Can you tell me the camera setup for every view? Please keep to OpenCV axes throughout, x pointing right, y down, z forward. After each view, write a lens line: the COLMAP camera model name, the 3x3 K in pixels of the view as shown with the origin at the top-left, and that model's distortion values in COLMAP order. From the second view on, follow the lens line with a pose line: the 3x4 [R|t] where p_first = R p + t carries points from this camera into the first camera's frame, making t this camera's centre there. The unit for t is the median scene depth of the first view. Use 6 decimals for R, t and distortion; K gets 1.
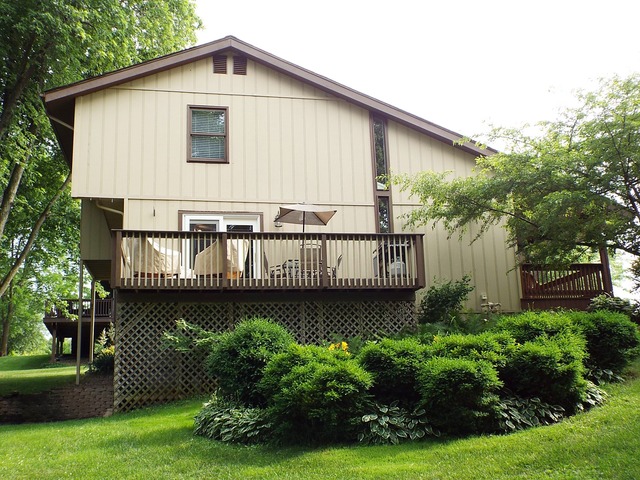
lens RADIAL K [[734.9, 0, 320.0], [0, 734.9, 240.0], [0, 0, 1]] dist [0.008963, 0.044197]
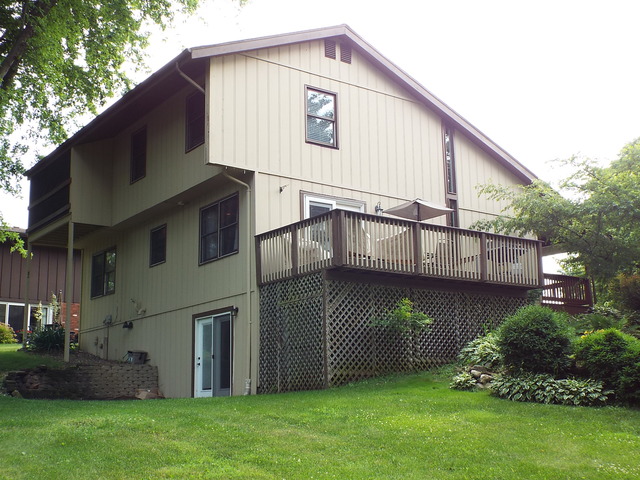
lens RADIAL K [[816.2, 0, 320.0], [0, 816.2, 240.0], [0, 0, 1]] dist [-0.014710, -0.052488]
pose [[0.907273, 0.101284, 0.408164, -0.610188], [-0.106688, 0.994247, -0.009570, 0.034374], [-0.406785, -0.034863, 0.912858, -0.021777]]
